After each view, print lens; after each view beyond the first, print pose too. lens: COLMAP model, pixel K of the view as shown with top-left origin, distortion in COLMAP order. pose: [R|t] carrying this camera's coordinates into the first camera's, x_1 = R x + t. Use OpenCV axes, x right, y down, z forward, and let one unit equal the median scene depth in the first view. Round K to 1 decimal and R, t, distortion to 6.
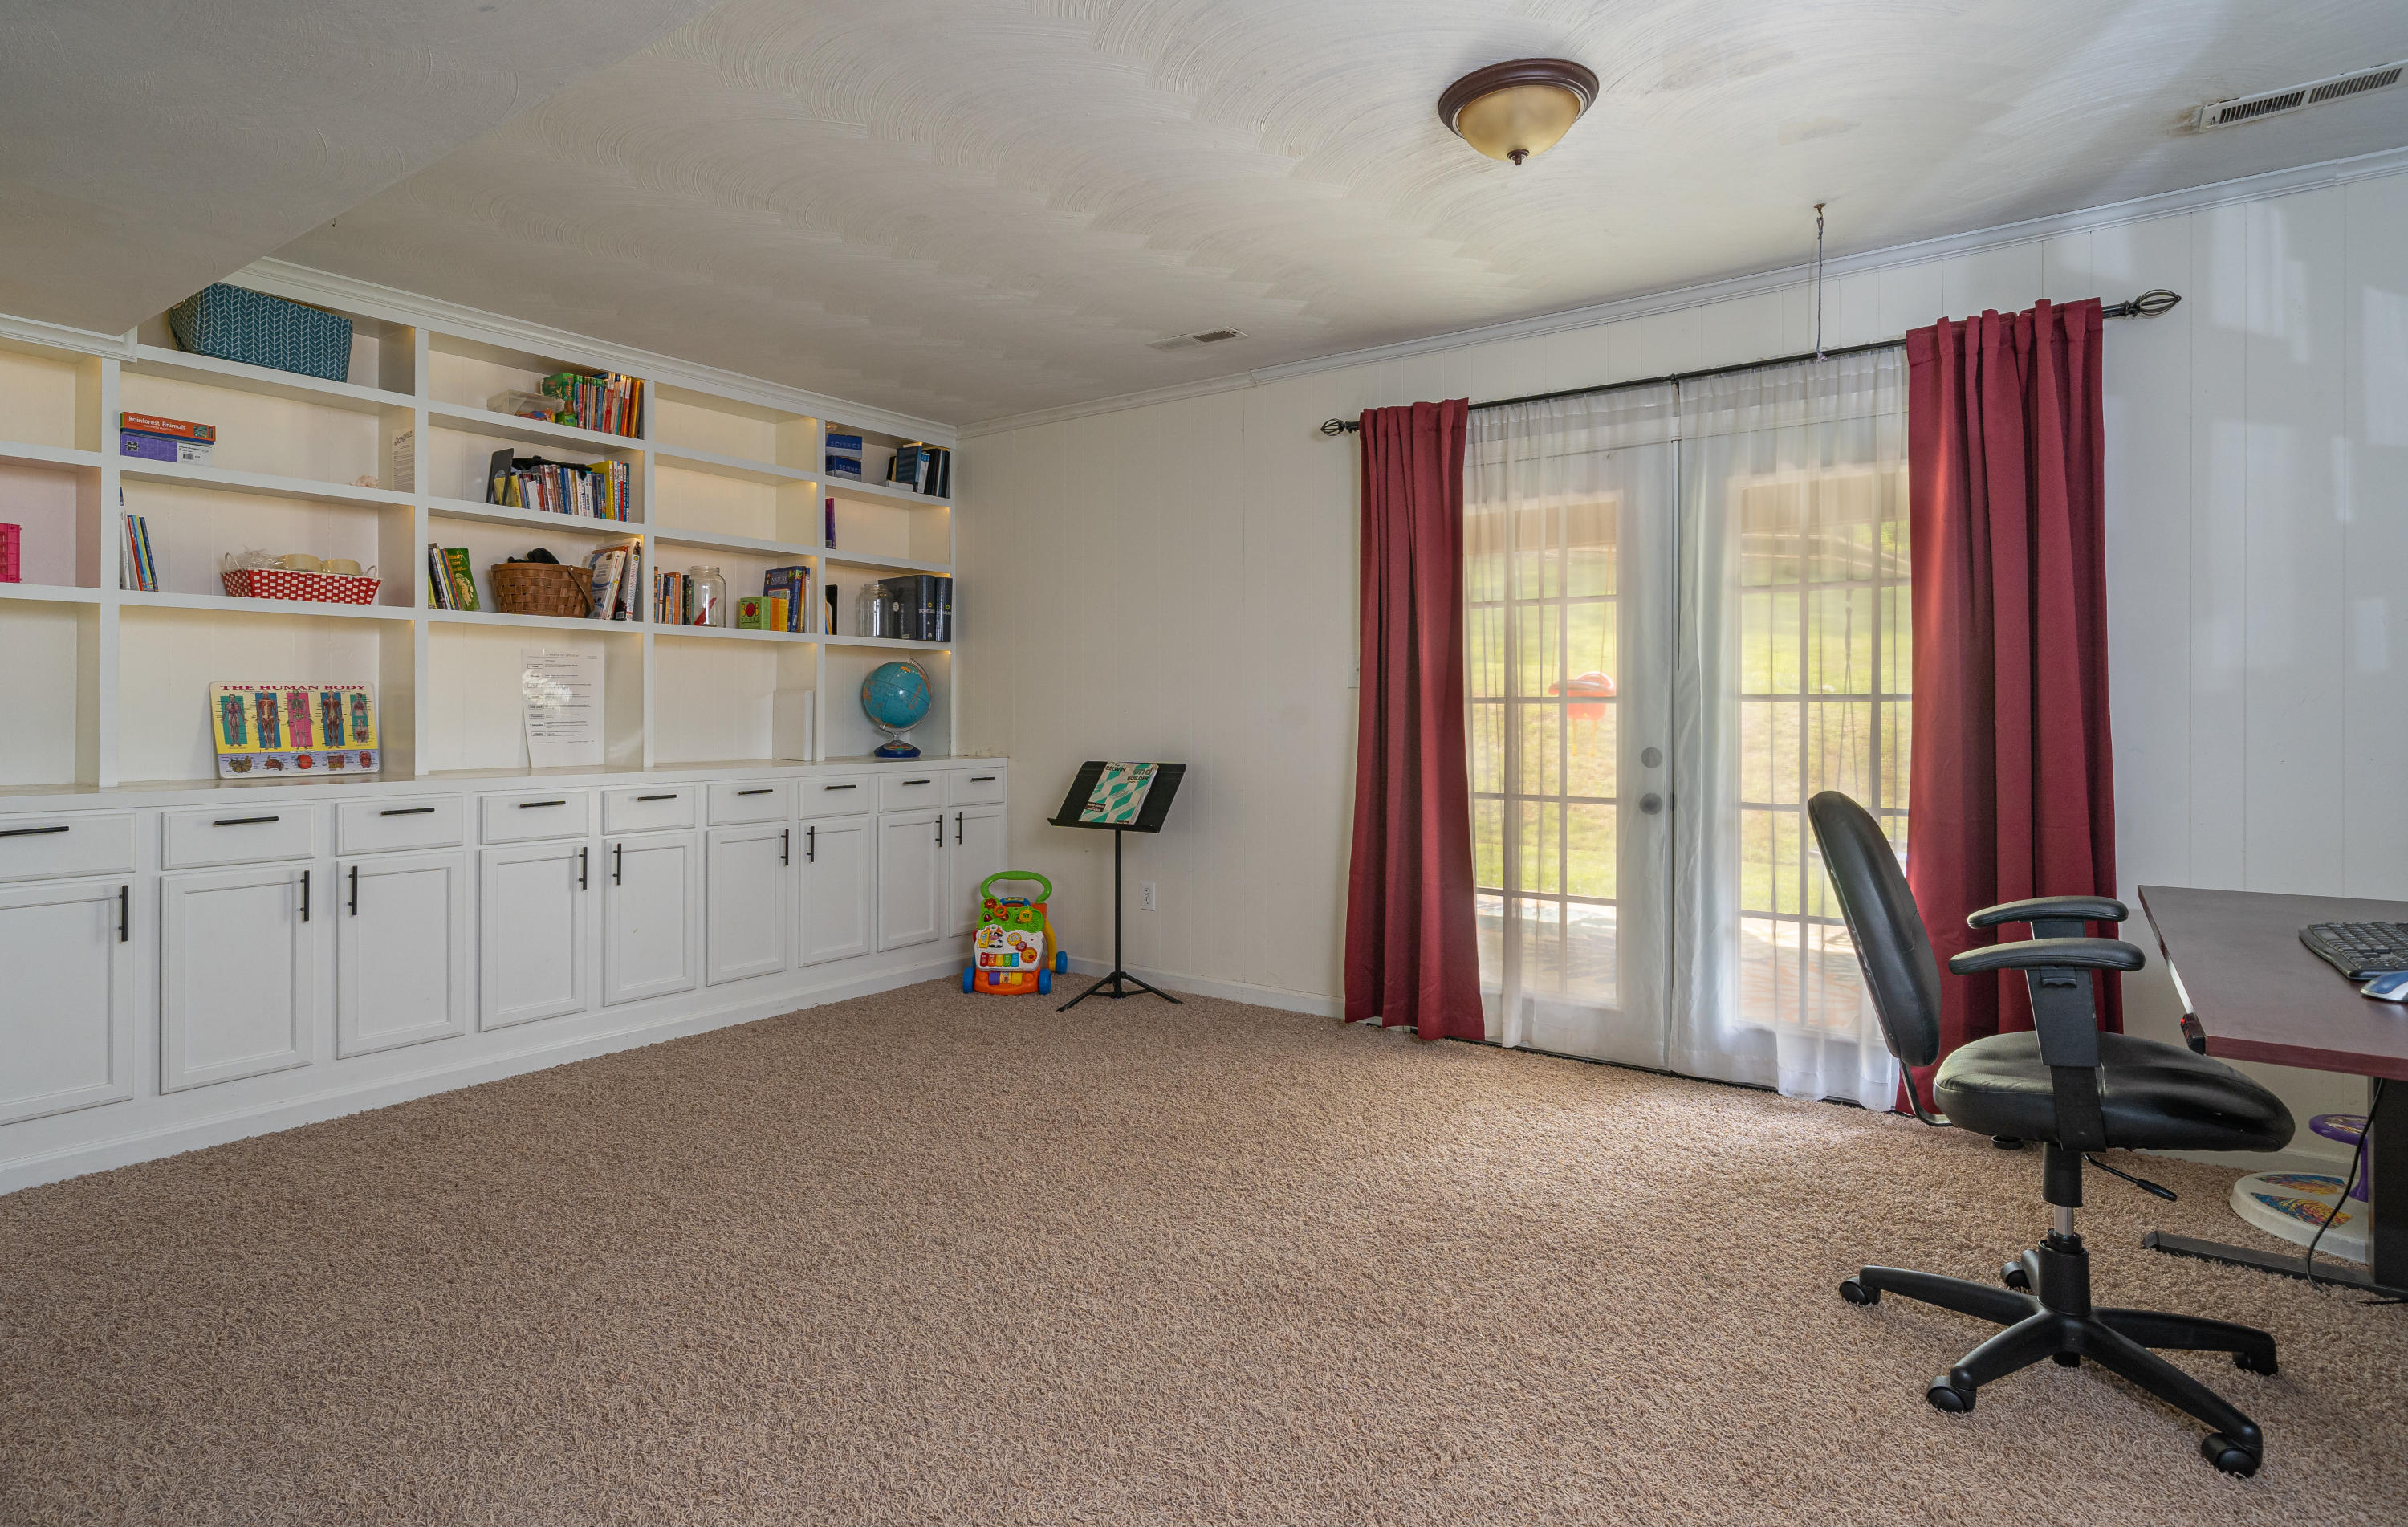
lens RADIAL K [[1232.3, 0, 1204.9], [0, 1232.3, 717.5], [0, 0, 1]] dist [-0.002351, -0.000047]
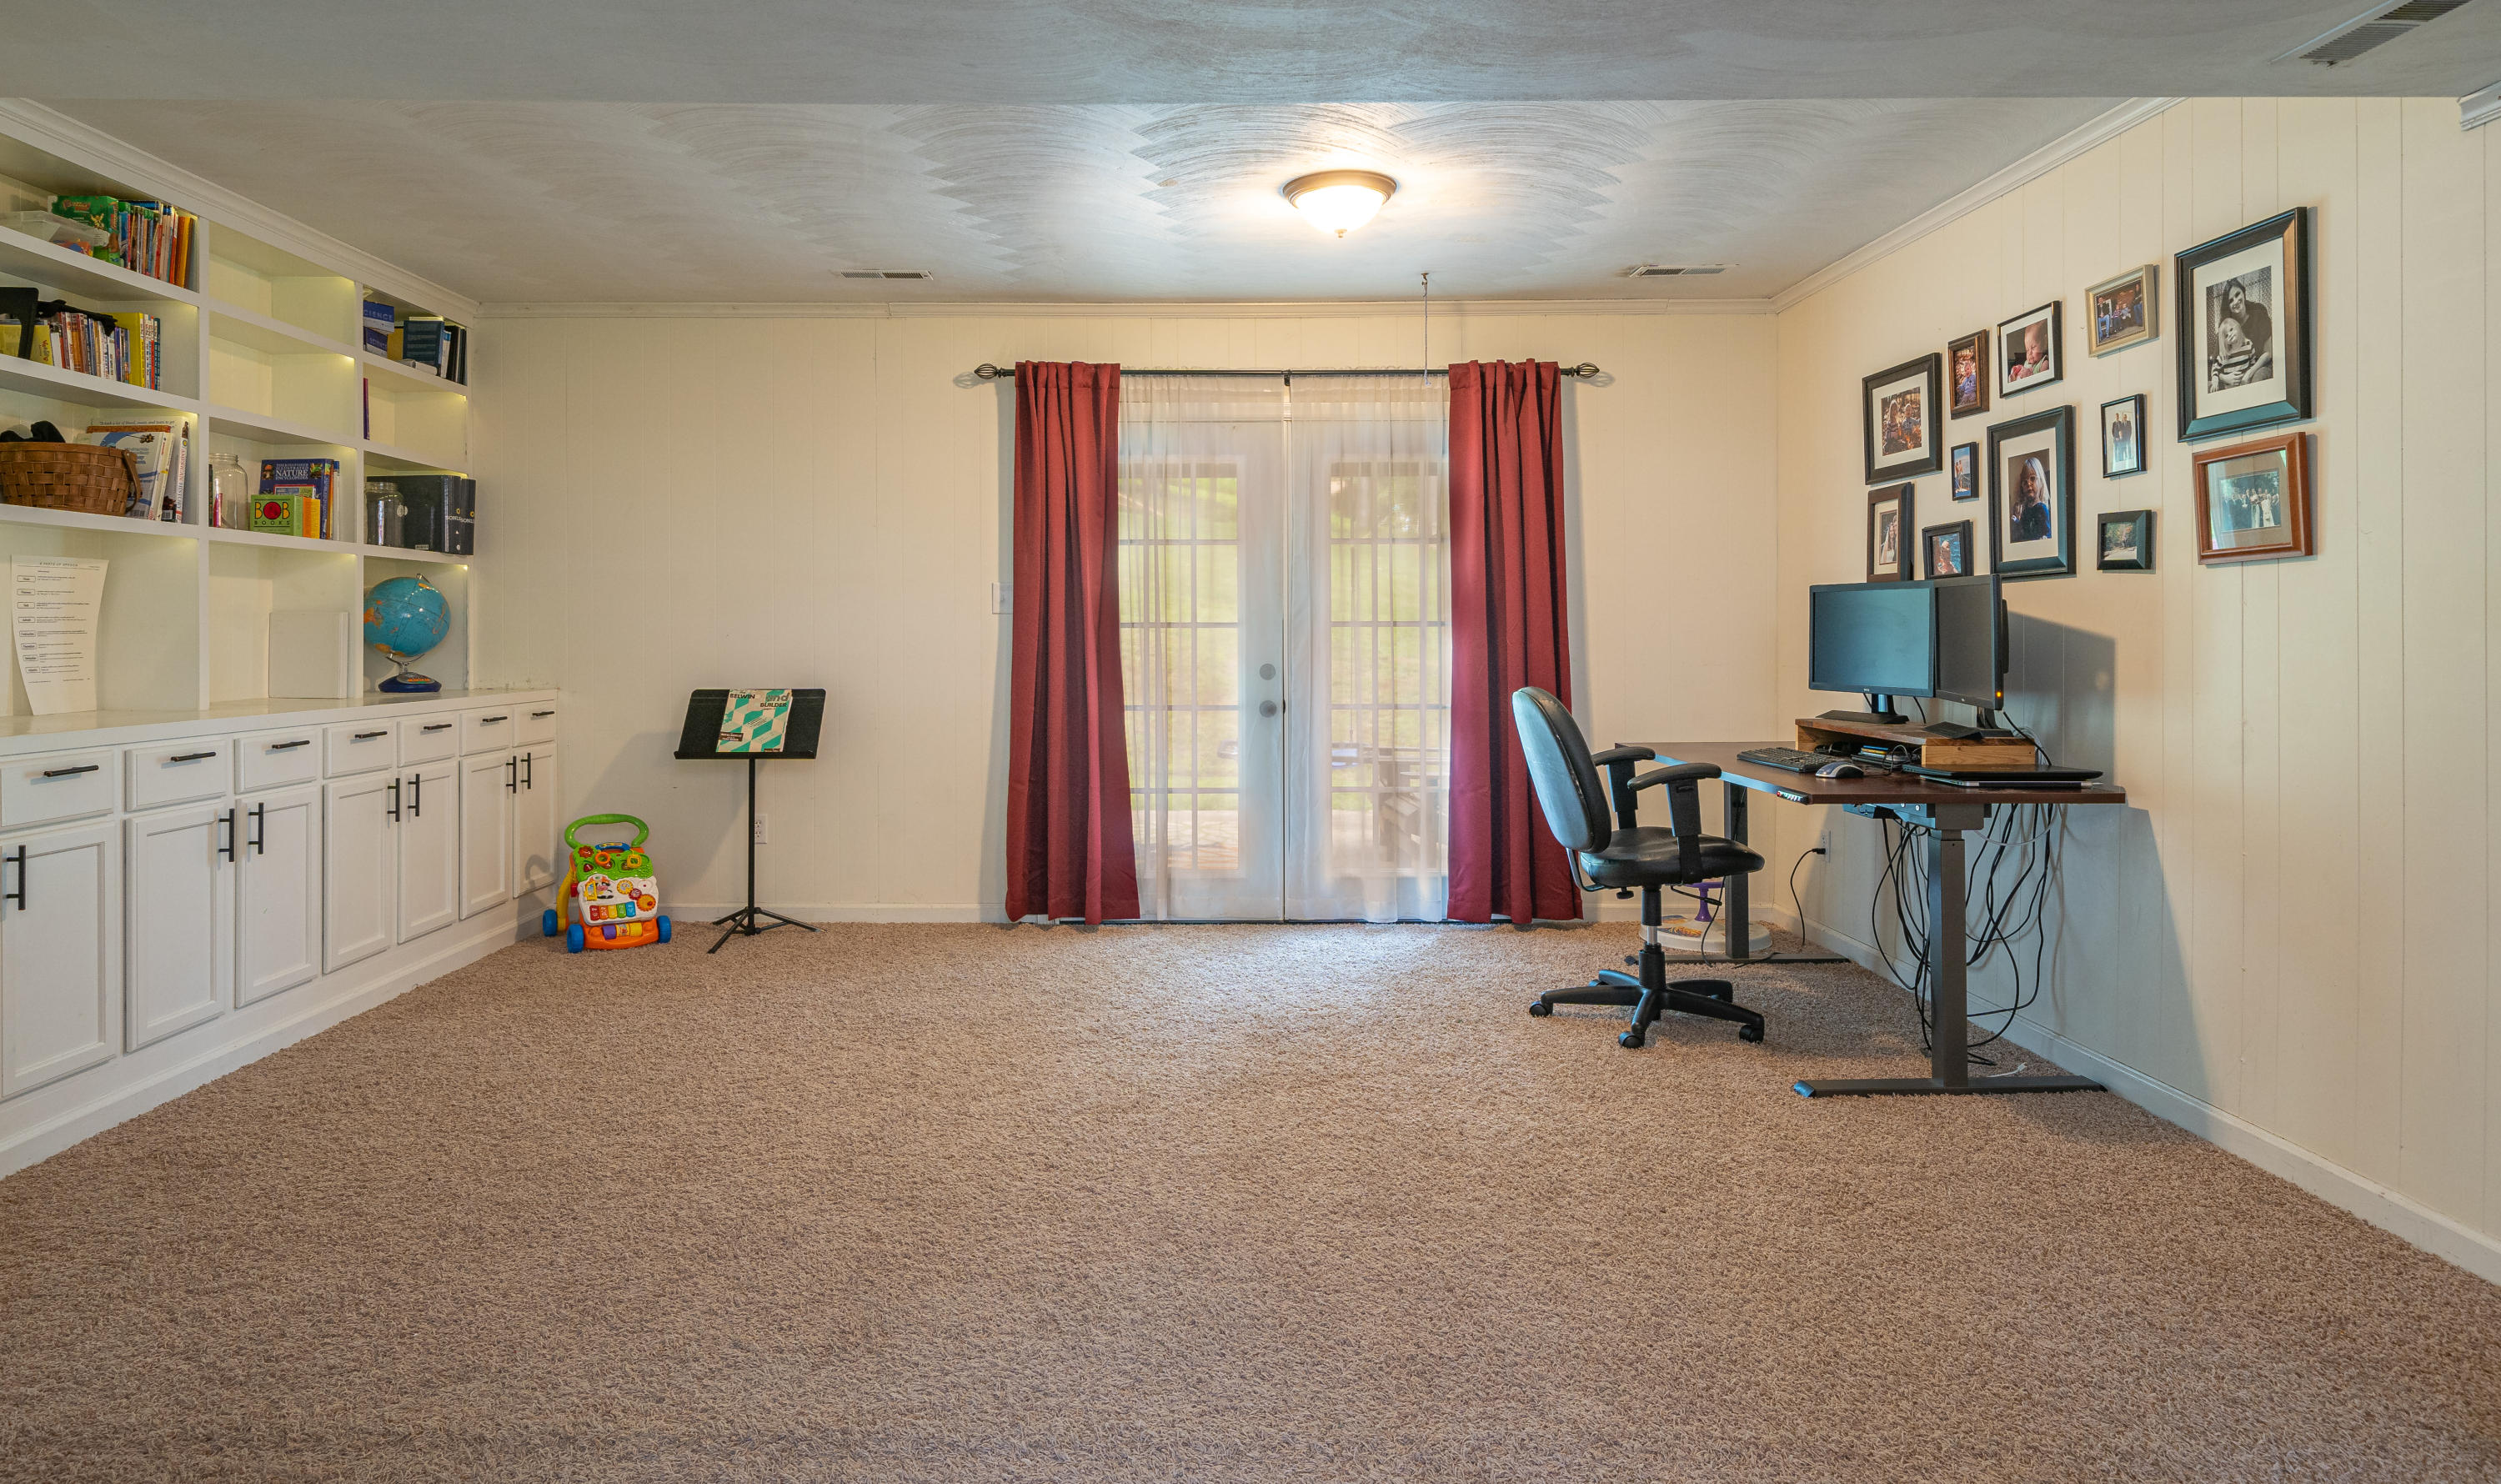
lens RADIAL K [[1354.3, 0, 1245.3], [0, 1354.3, 628.5], [0, 0, 1]] dist [-0.000450, 0.000468]
pose [[0.806644, -0.000295, 0.591038, -0.389695], [0.004939, 0.999968, -0.006241, -0.002572], [-0.591018, 0.007954, 0.806619, -0.080703]]
